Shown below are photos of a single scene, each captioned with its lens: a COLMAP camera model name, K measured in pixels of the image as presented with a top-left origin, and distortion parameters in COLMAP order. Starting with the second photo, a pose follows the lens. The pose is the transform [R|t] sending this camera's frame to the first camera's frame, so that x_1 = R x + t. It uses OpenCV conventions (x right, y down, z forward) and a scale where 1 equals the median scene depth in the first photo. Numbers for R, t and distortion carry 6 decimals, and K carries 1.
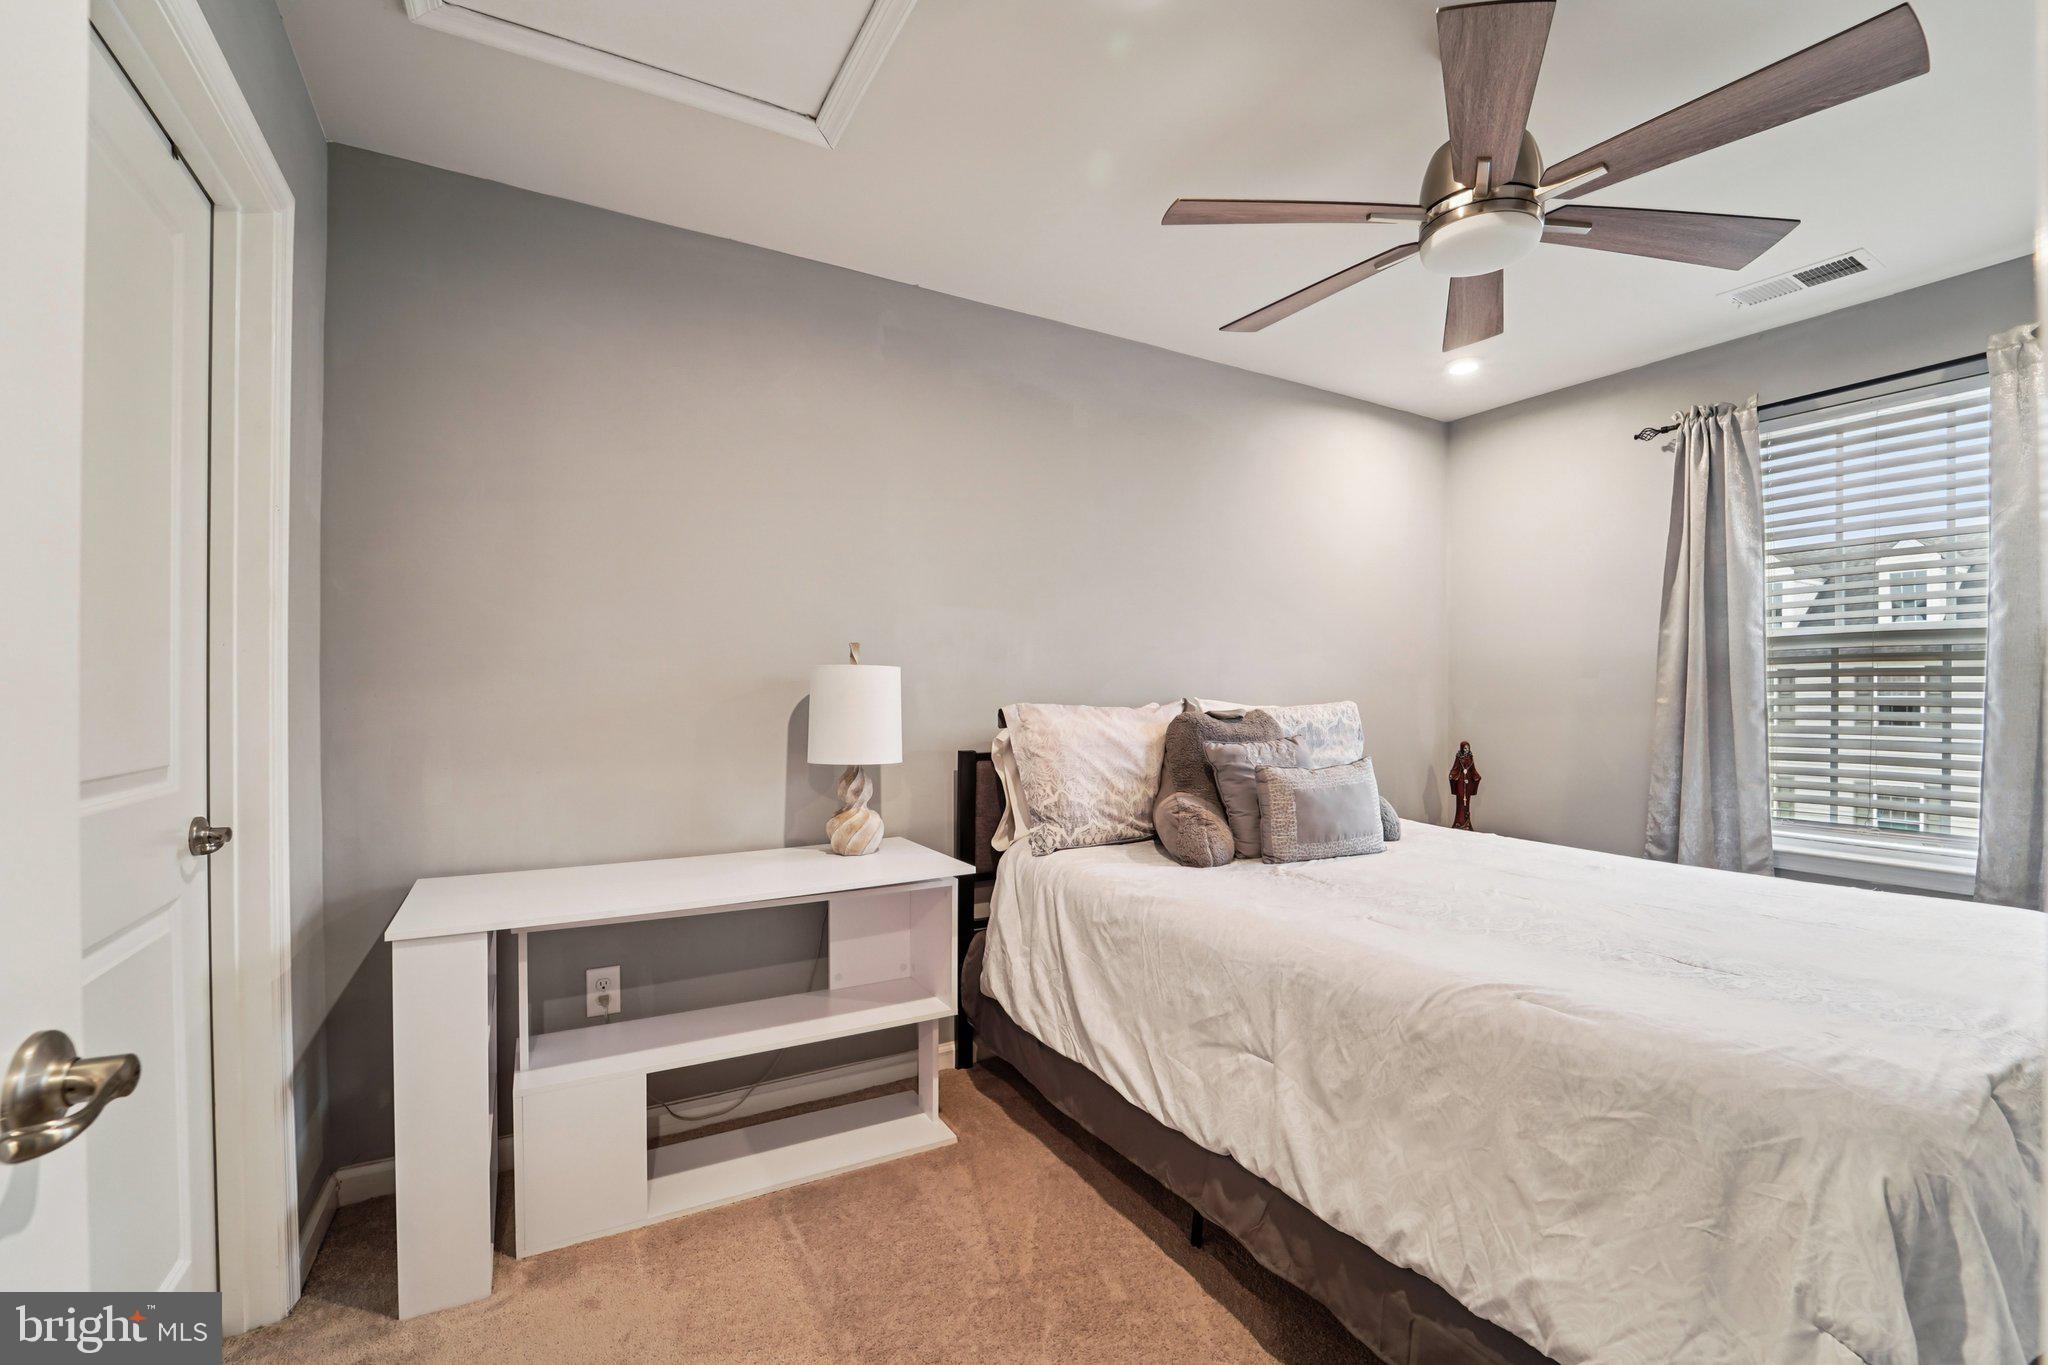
lens RADIAL K [[843.3, 0, 1009.5], [0, 843.3, 694.4], [0, 0, 1]] dist [-0.022505, 0.000686]
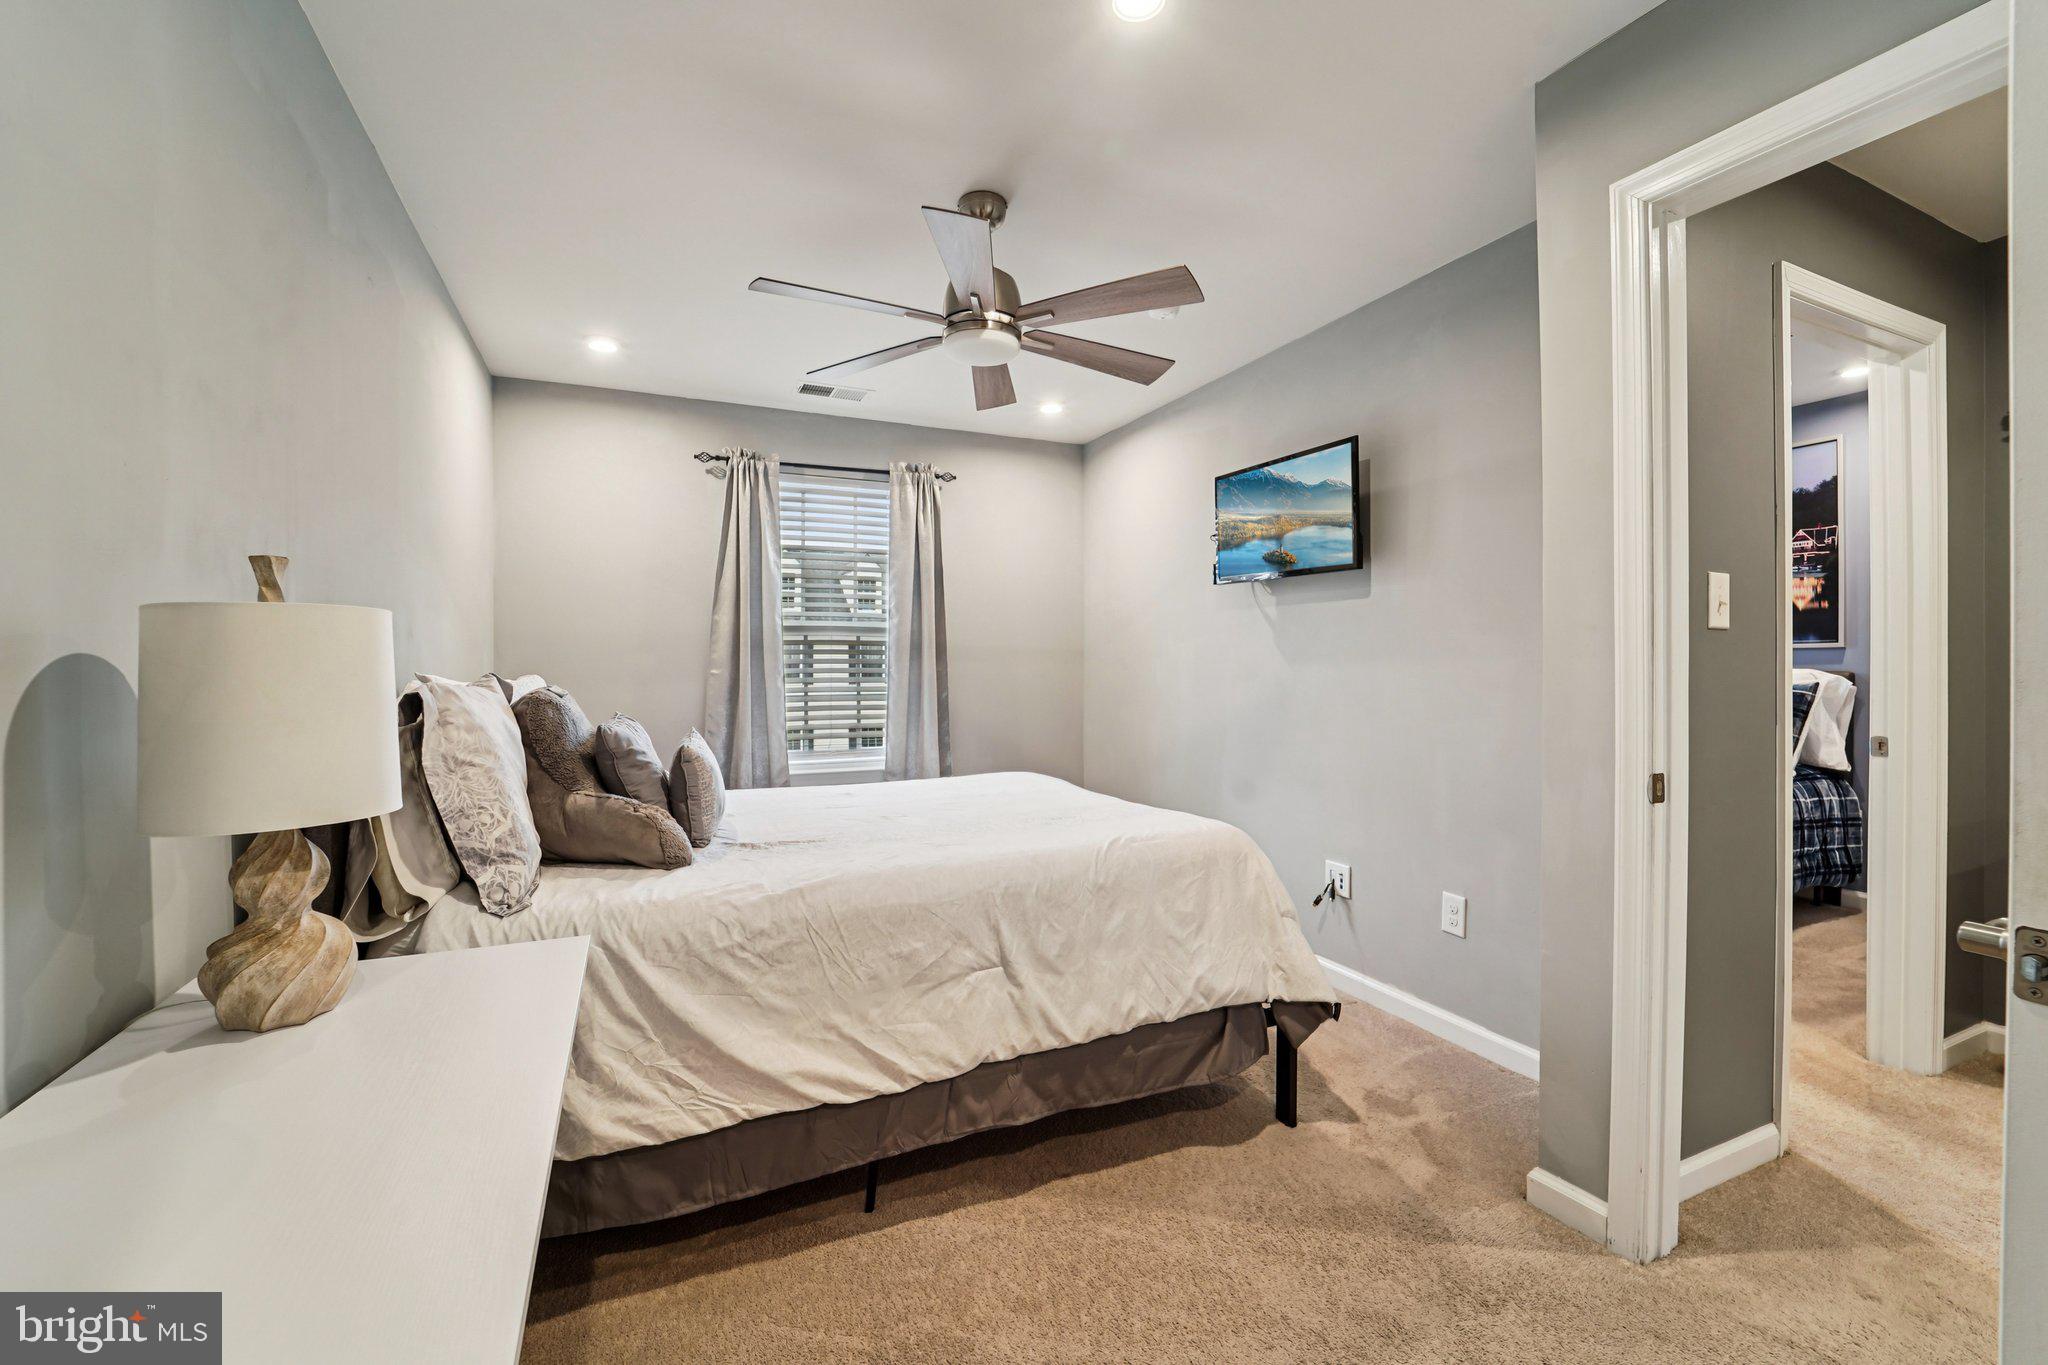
lens RADIAL K [[843.3, 0, 1019.7], [0, 843.3, 673.6], [0, 0, 1]] dist [-0.022505, 0.000686]
pose [[0.092130, -0.009990, 0.995697, -0.827094], [0.005771, 0.999938, 0.009498, 0.000925], [-0.995730, 0.004871, 0.092182, 0.785325]]
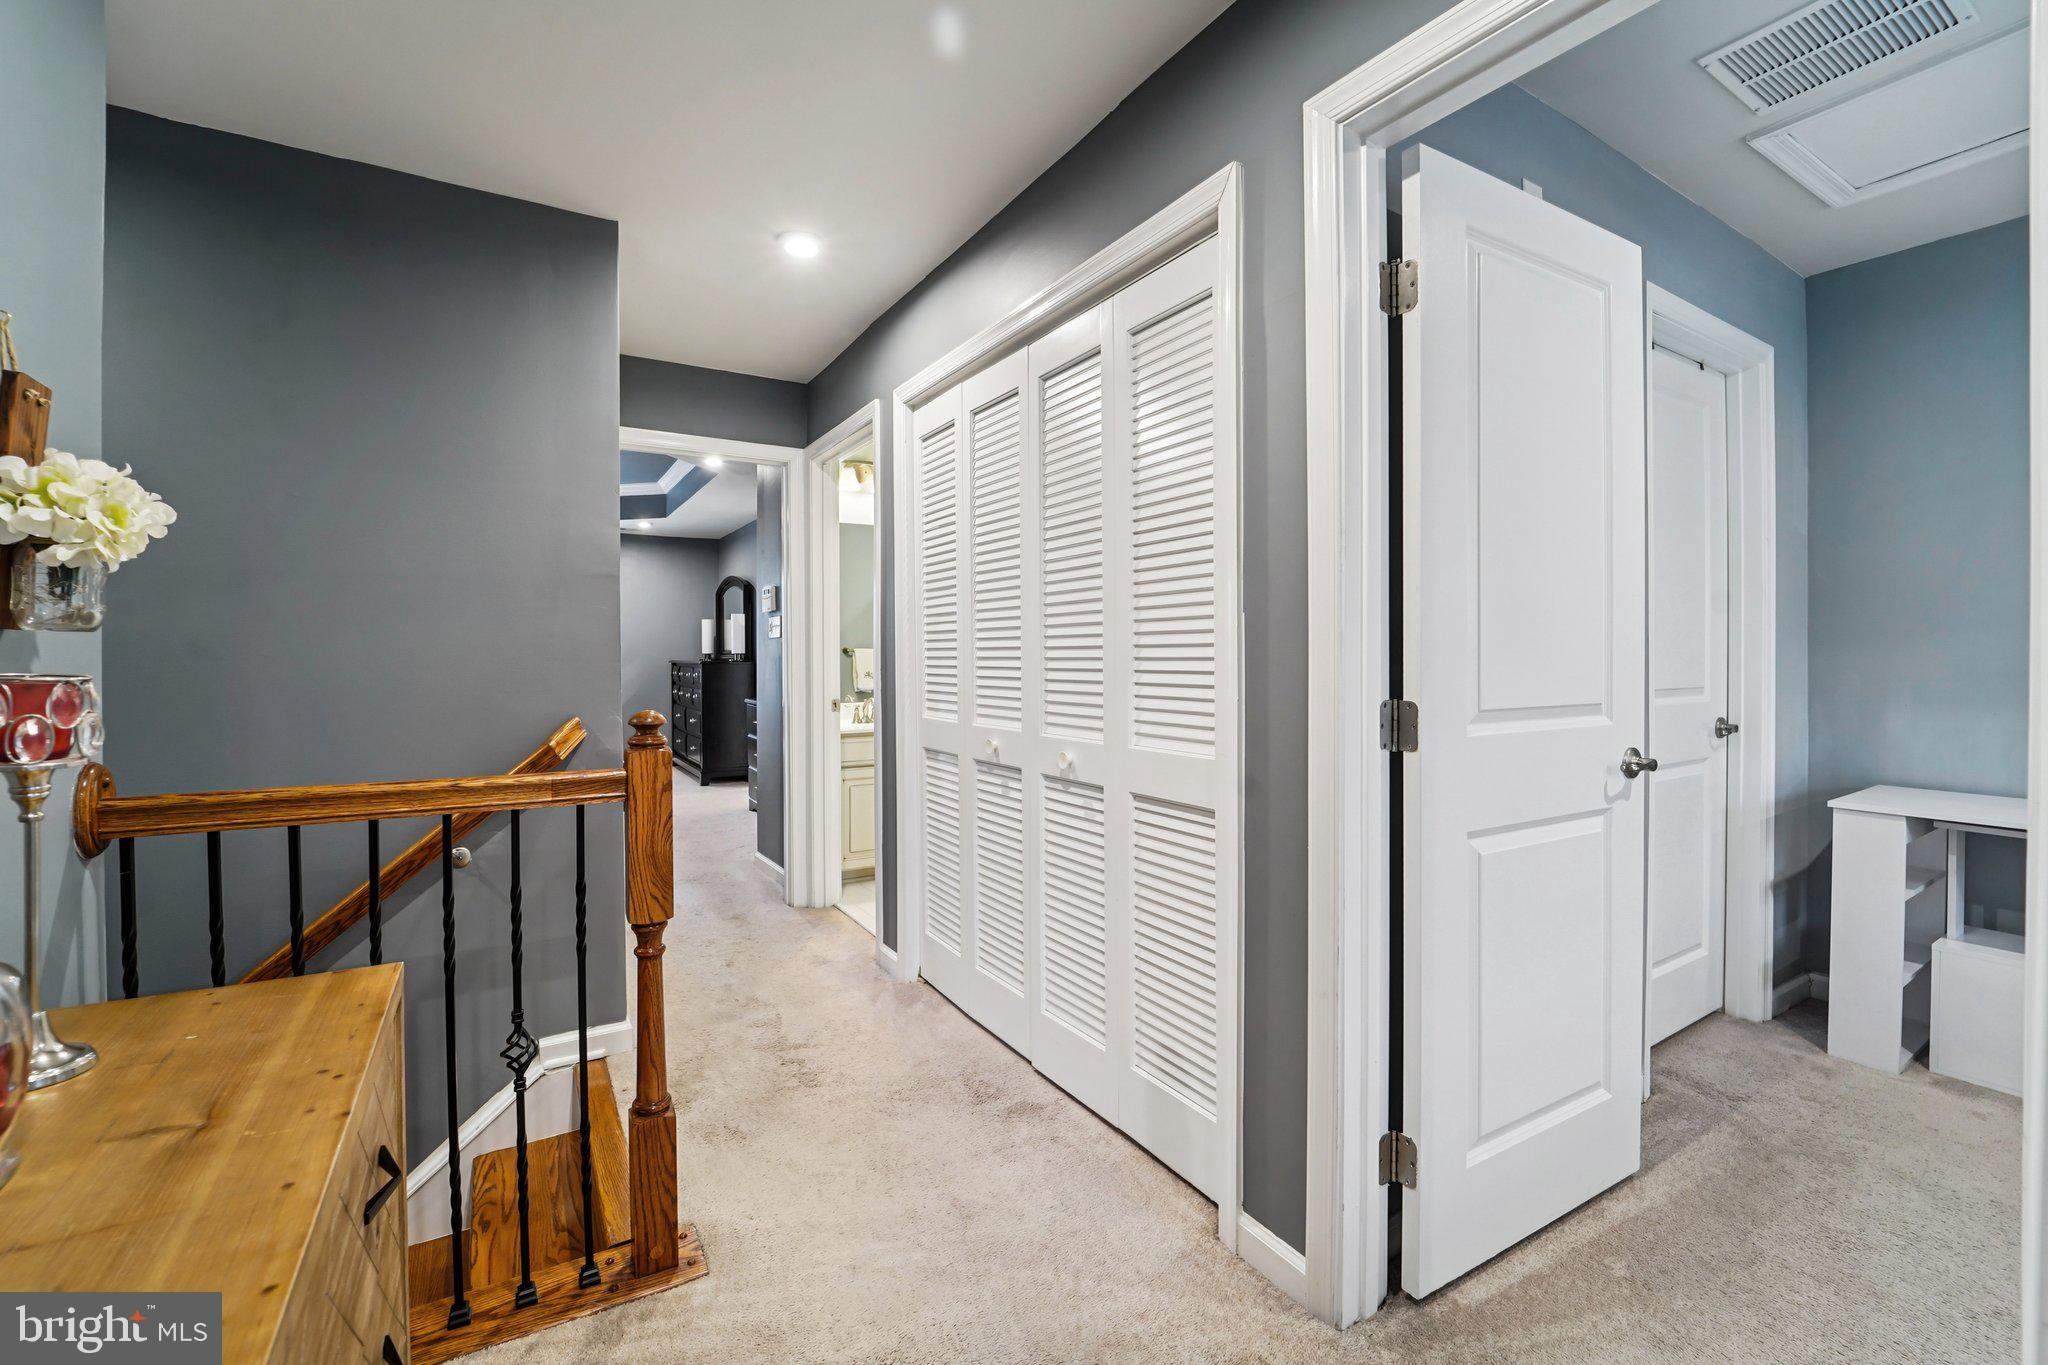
lens RADIAL K [[843.3, 0, 1006.3], [0, 843.3, 669.0], [0, 0, 1]] dist [-0.022505, 0.000686]
pose [[0.014623, 0.010275, -0.999840, 0.029241], [-0.000888, 0.999947, 0.010263, 0.000904], [0.999893, 0.000737, 0.014632, -0.021419]]
